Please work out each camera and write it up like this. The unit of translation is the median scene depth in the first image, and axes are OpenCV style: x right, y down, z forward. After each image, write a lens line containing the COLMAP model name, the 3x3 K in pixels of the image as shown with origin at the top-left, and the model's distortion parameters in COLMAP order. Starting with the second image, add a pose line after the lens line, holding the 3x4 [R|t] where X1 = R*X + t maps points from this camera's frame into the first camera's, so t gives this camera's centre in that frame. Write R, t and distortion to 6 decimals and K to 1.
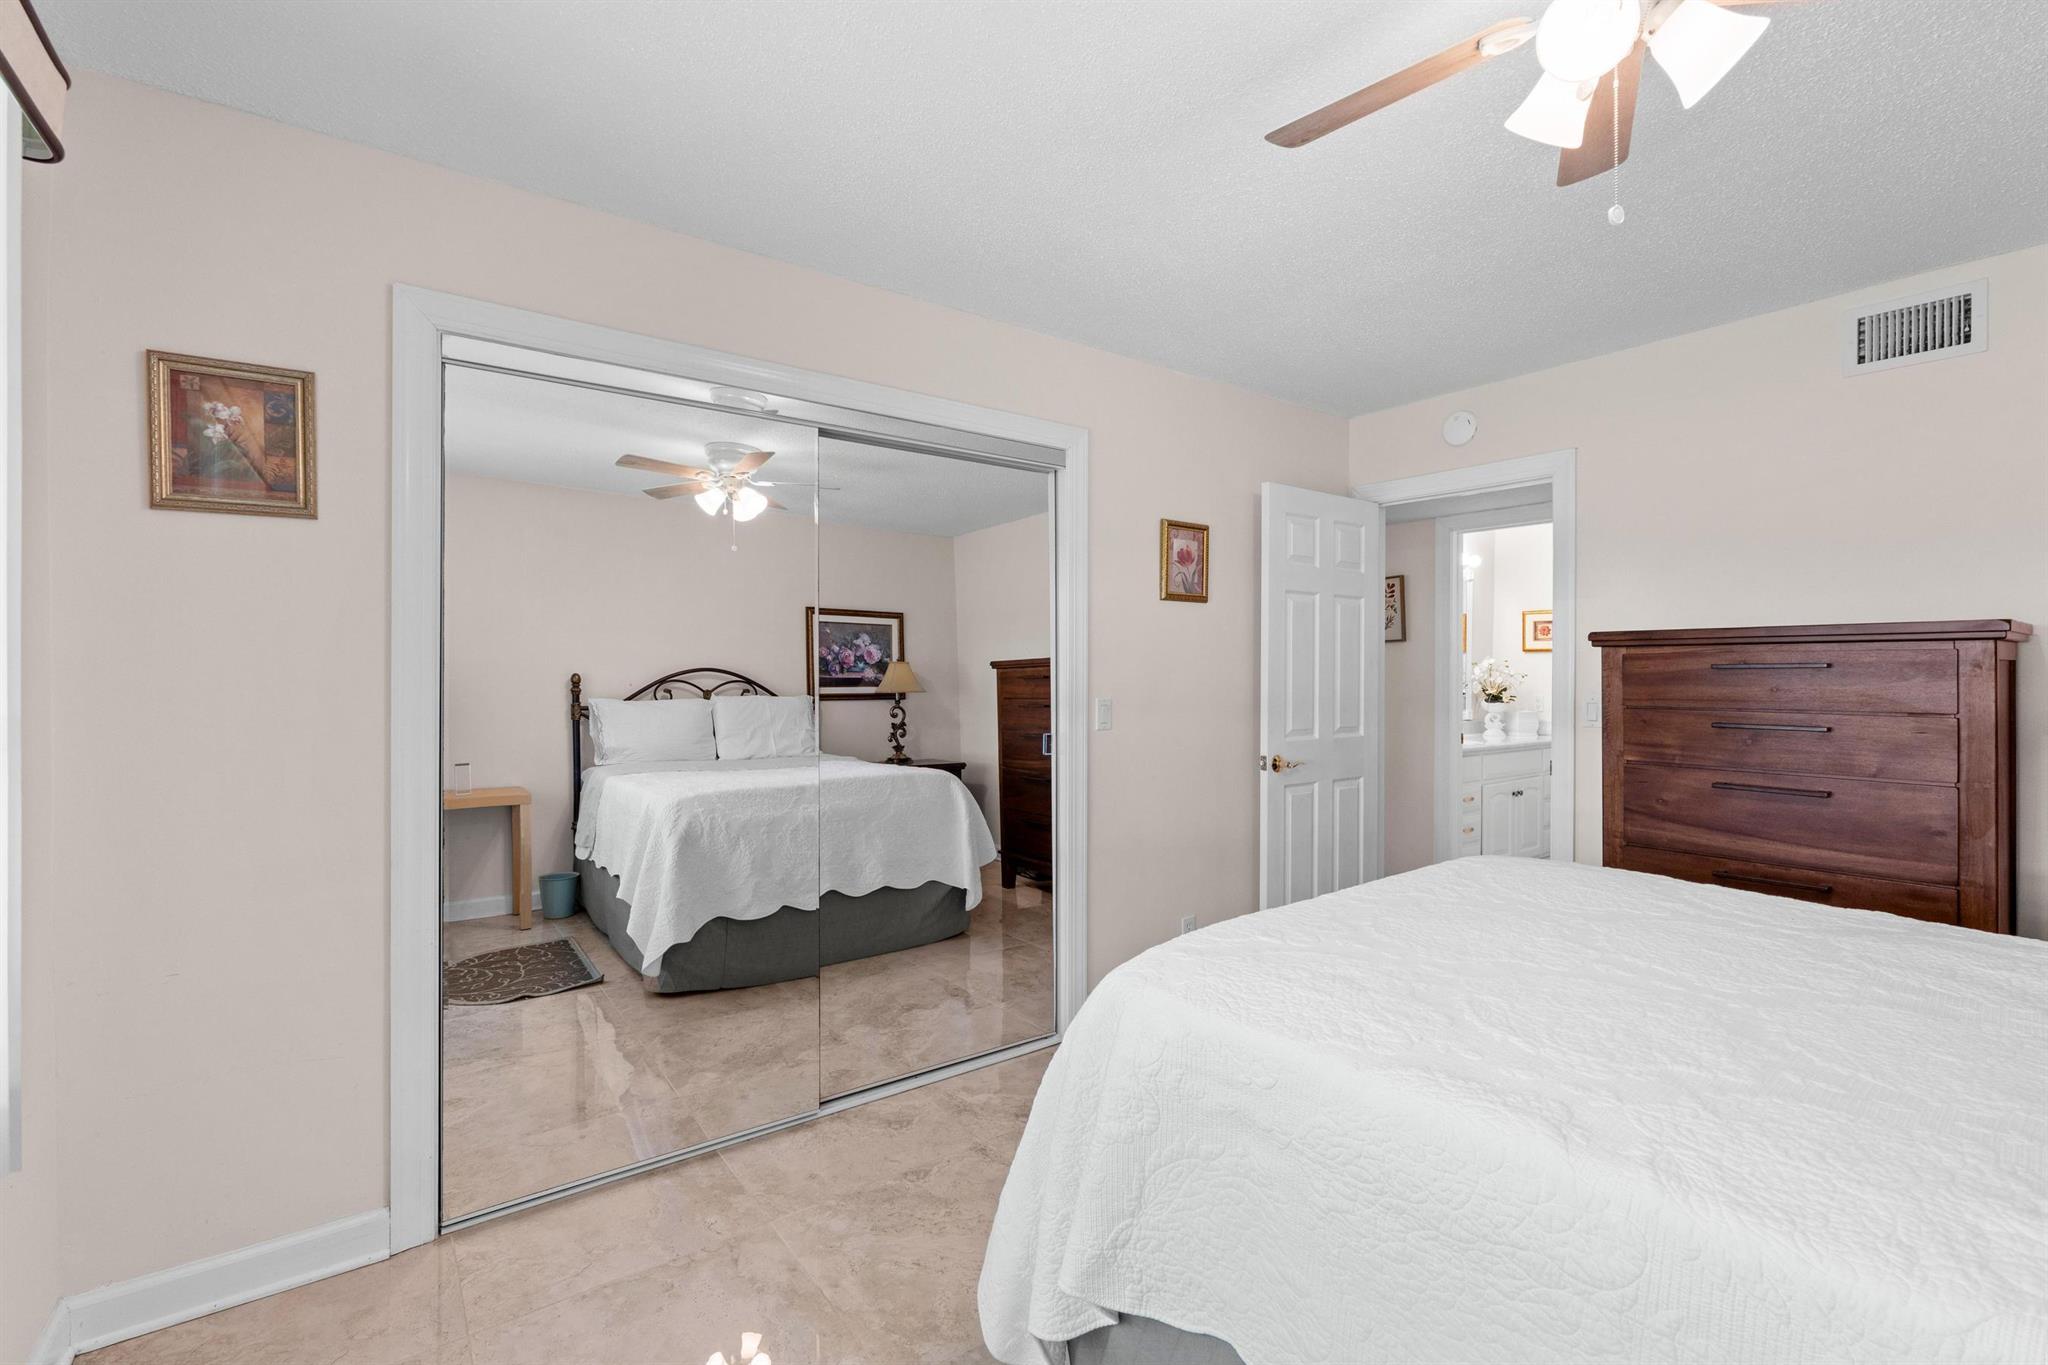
lens RADIAL K [[897.3, 0, 1025.8], [0, 897.3, 682.0], [0, 0, 1]] dist [-0.008360, 0.000632]
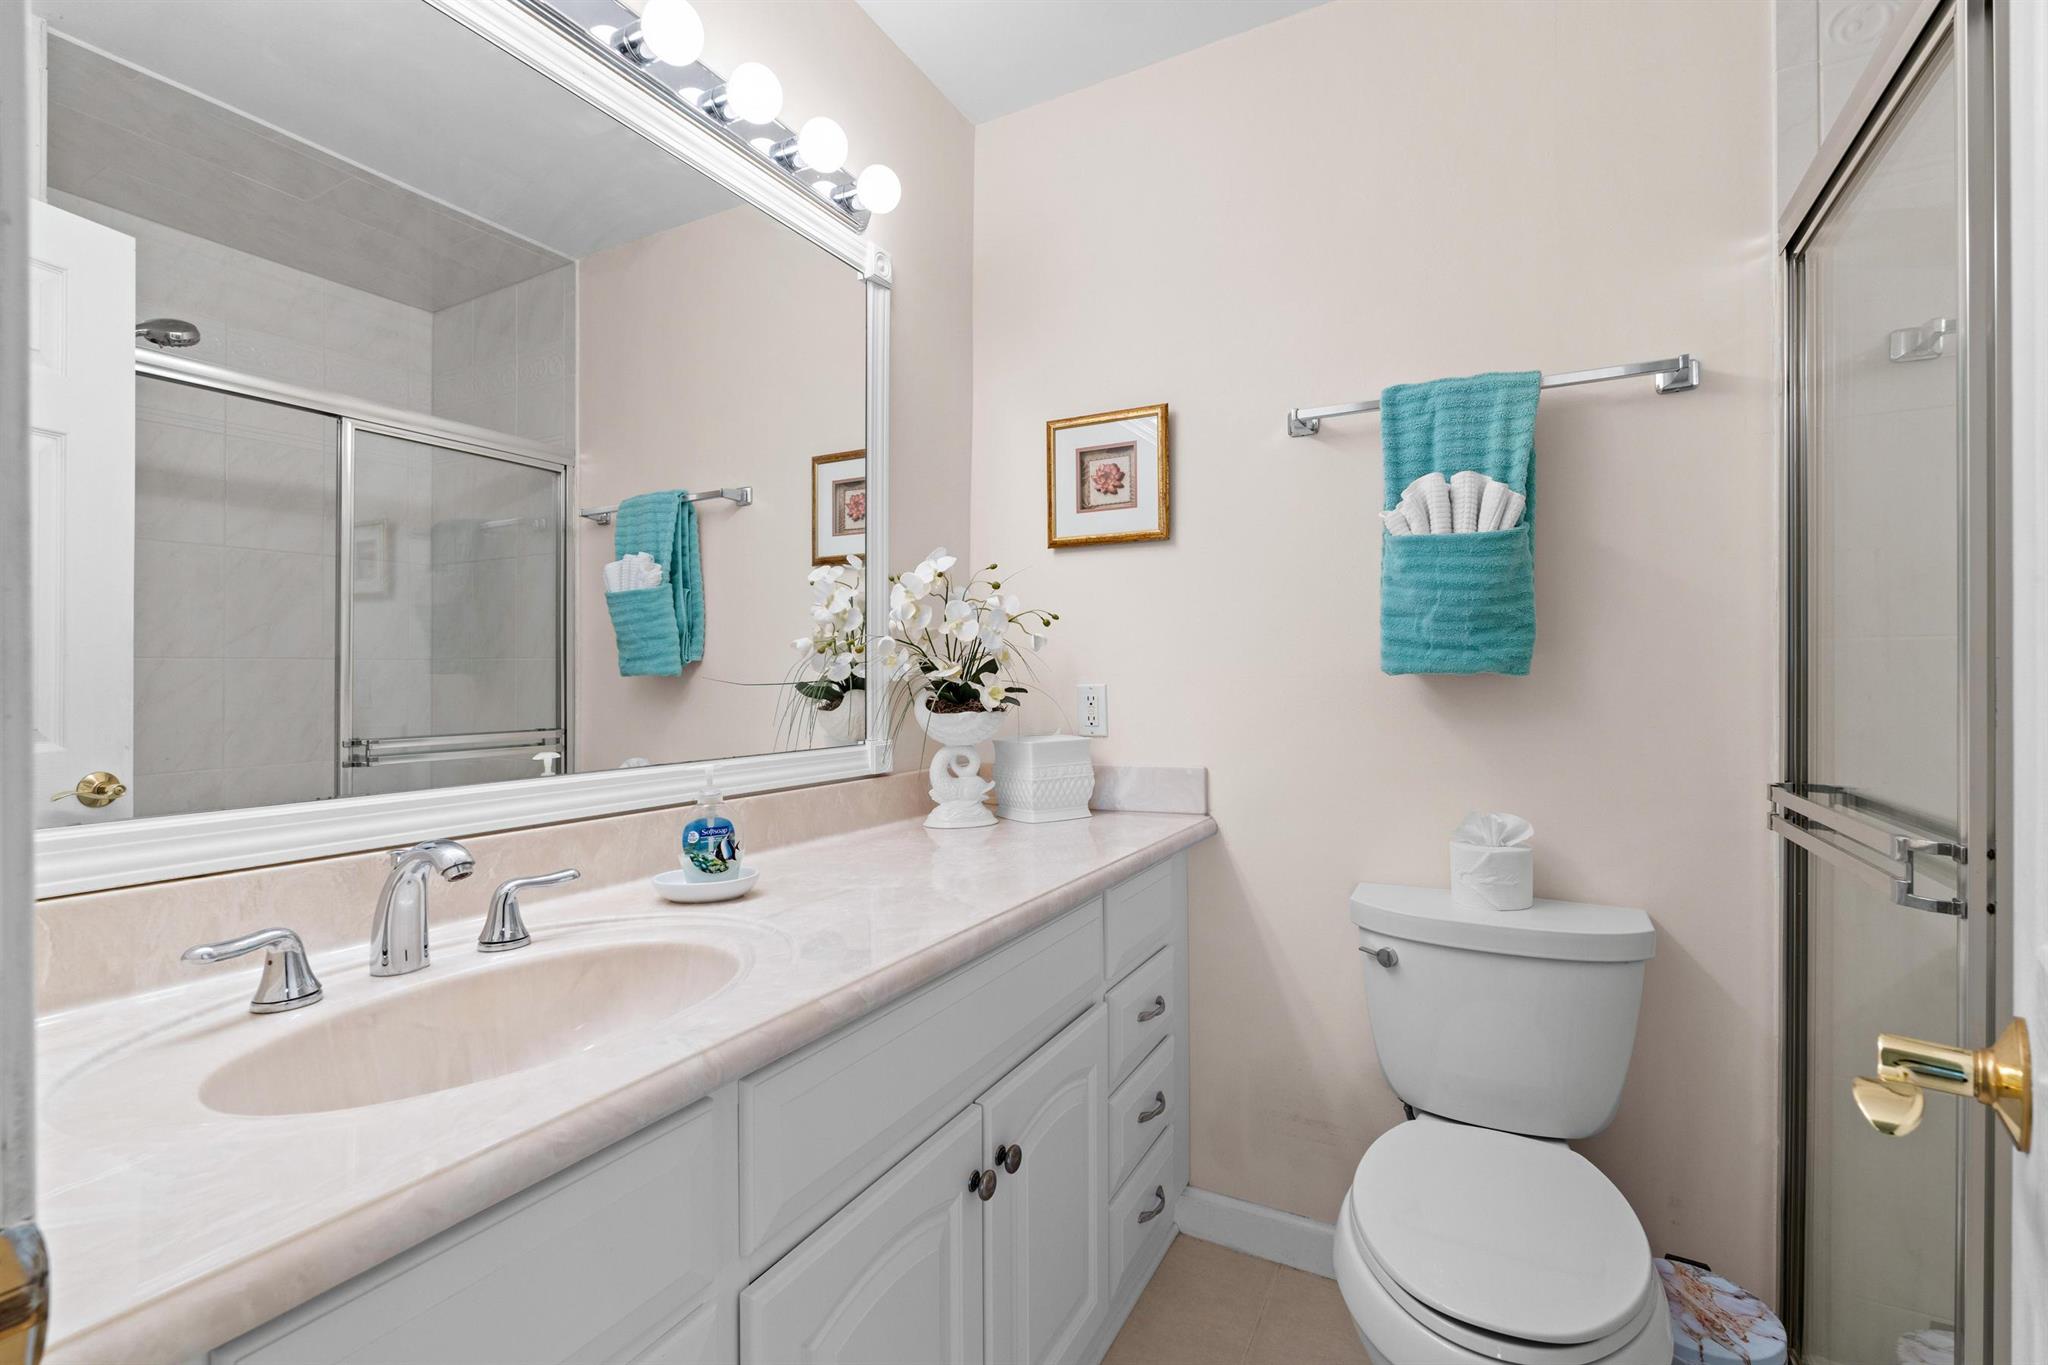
lens RADIAL K [[897.3, 0, 1026.3], [0, 897.3, 678.2], [0, 0, 1]] dist [-0.008360, 0.000632]
pose [[0.905019, -0.004525, 0.425346, 0.418935], [0.006388, 0.999975, -0.002954, 0.013221], [-0.425322, 0.005390, 0.905026, 0.726713]]
